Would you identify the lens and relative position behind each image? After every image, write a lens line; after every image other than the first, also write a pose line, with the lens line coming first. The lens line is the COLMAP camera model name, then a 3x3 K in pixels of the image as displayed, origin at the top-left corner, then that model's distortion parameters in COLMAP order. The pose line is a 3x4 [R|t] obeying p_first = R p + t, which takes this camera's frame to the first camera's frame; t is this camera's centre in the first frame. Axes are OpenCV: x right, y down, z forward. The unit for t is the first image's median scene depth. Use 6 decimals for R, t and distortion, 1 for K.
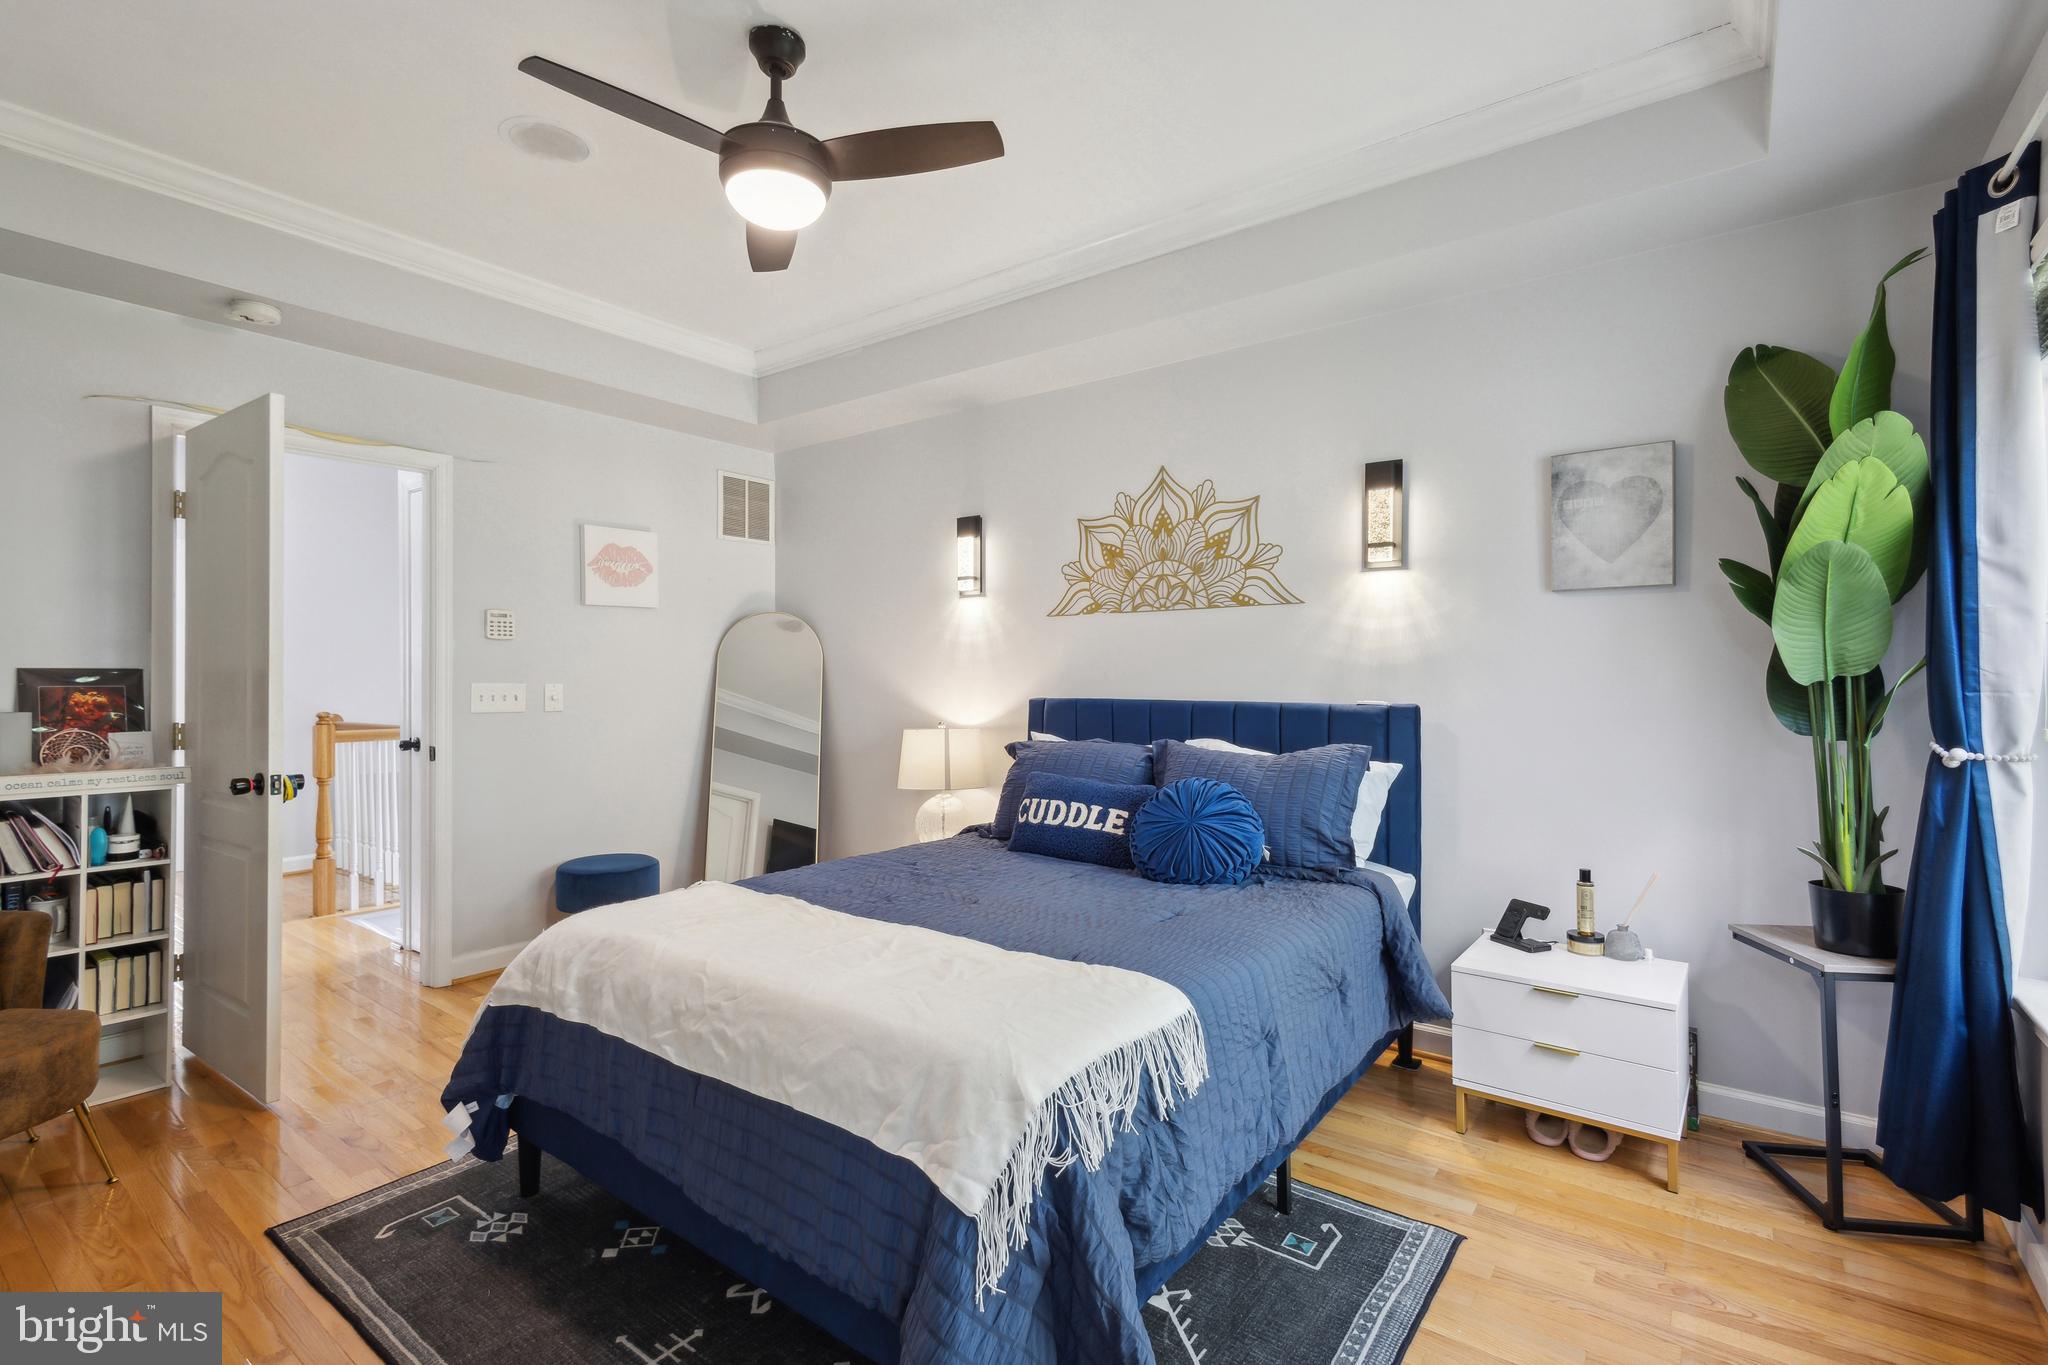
lens RADIAL K [[949.4, 0, 1009.4], [0, 949.4, 680.9], [0, 0, 1]] dist [0.018421, -0.004861]
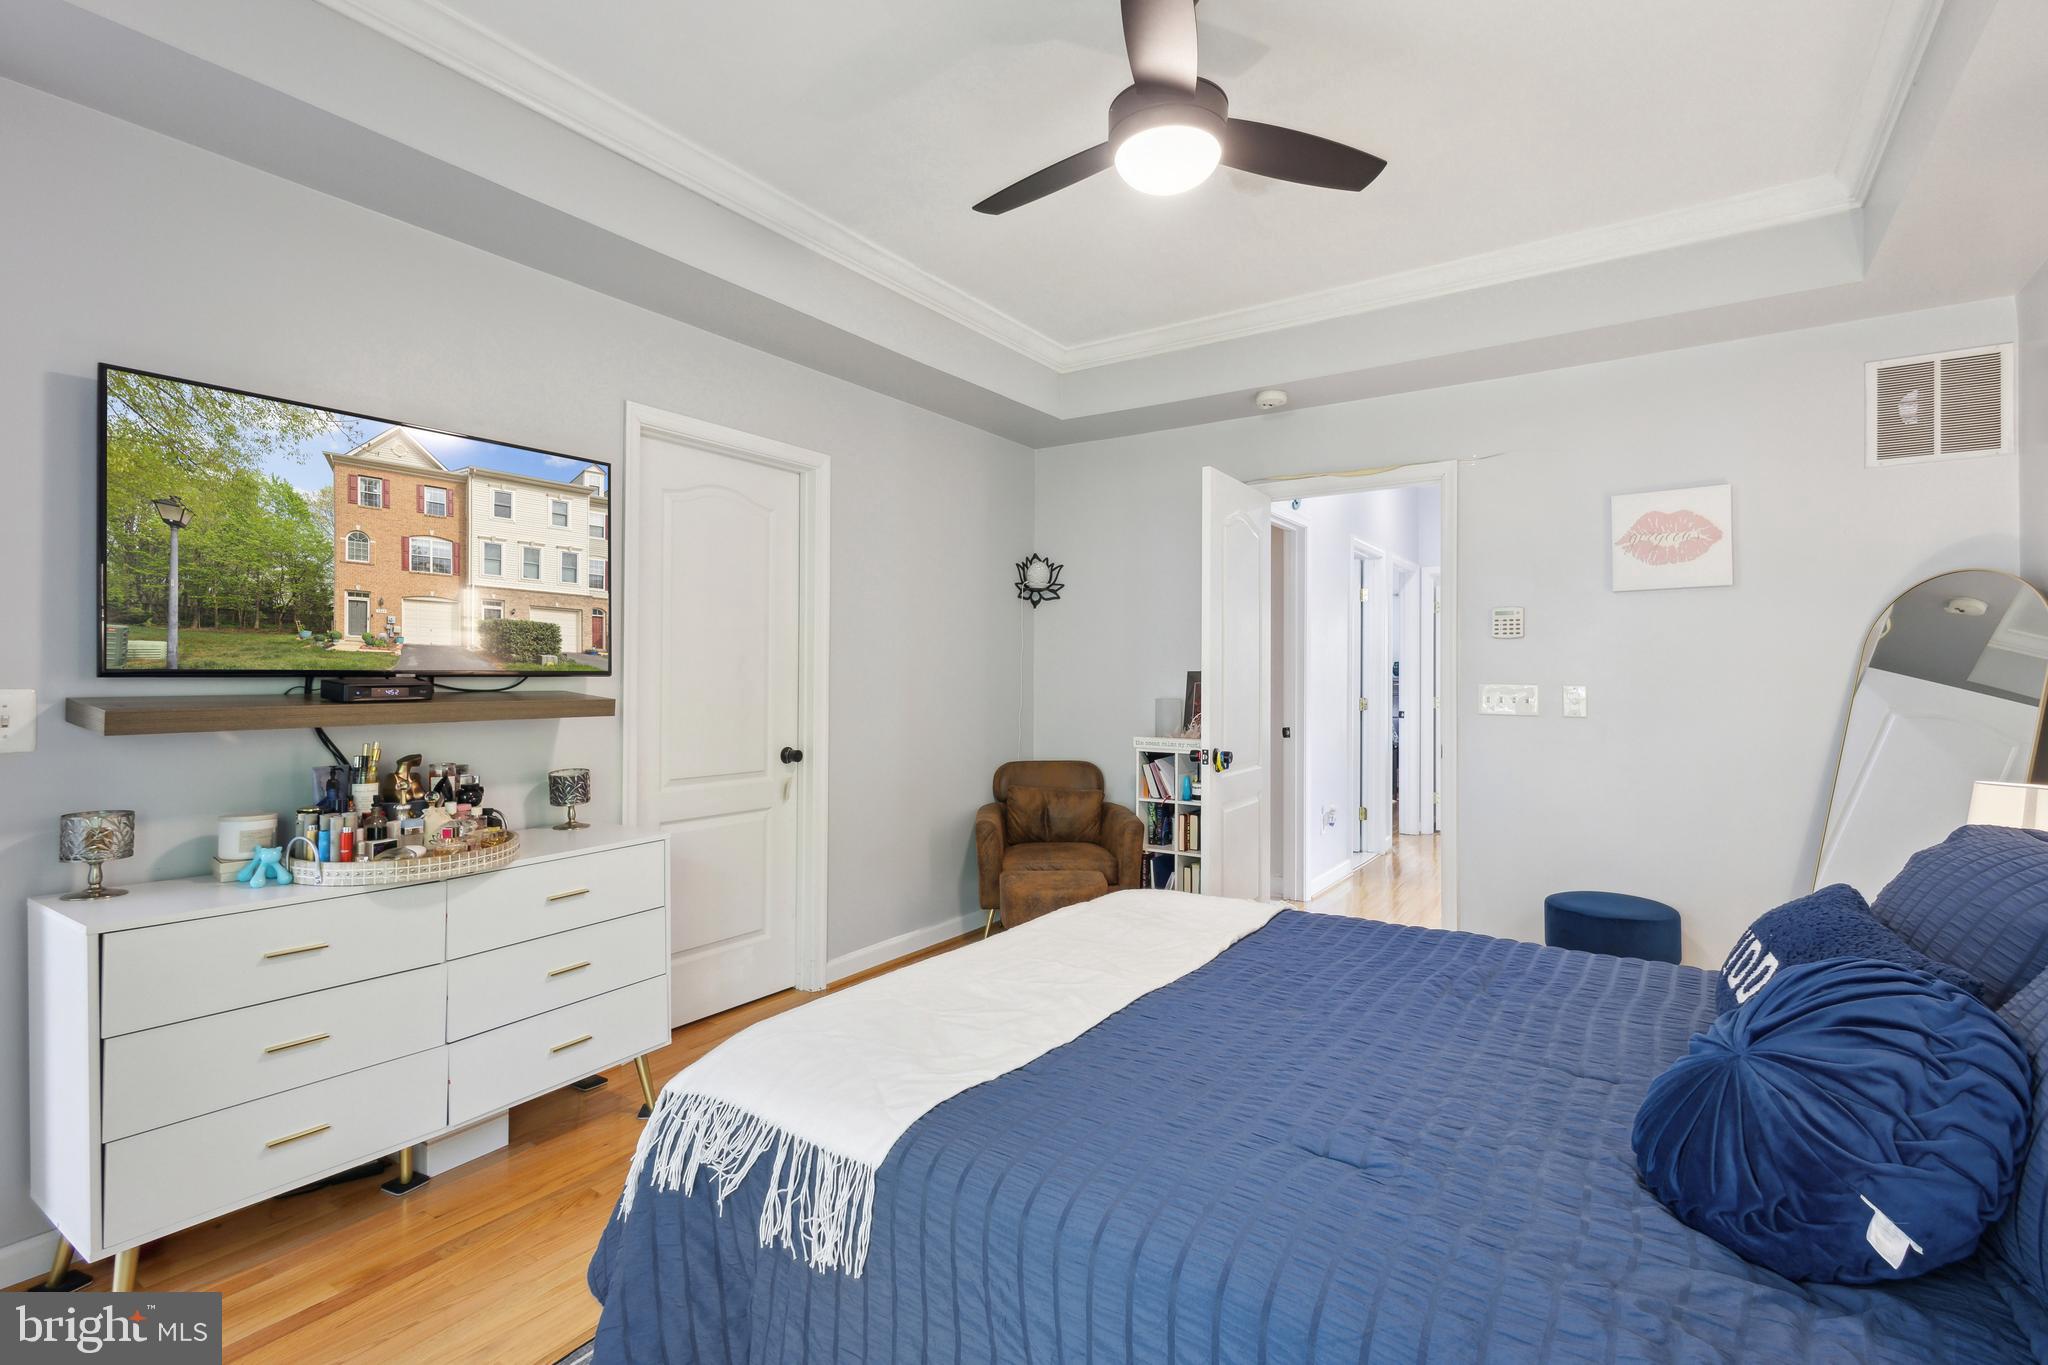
lens RADIAL K [[949.4, 0, 1039.0], [0, 949.4, 679.8], [0, 0, 1]] dist [0.018421, -0.004861]
pose [[0.082928, 0.002848, -0.996551, 0.345763], [-0.003890, 0.999989, 0.002534, -0.002311], [0.996548, 0.003666, 0.082939, 0.416109]]
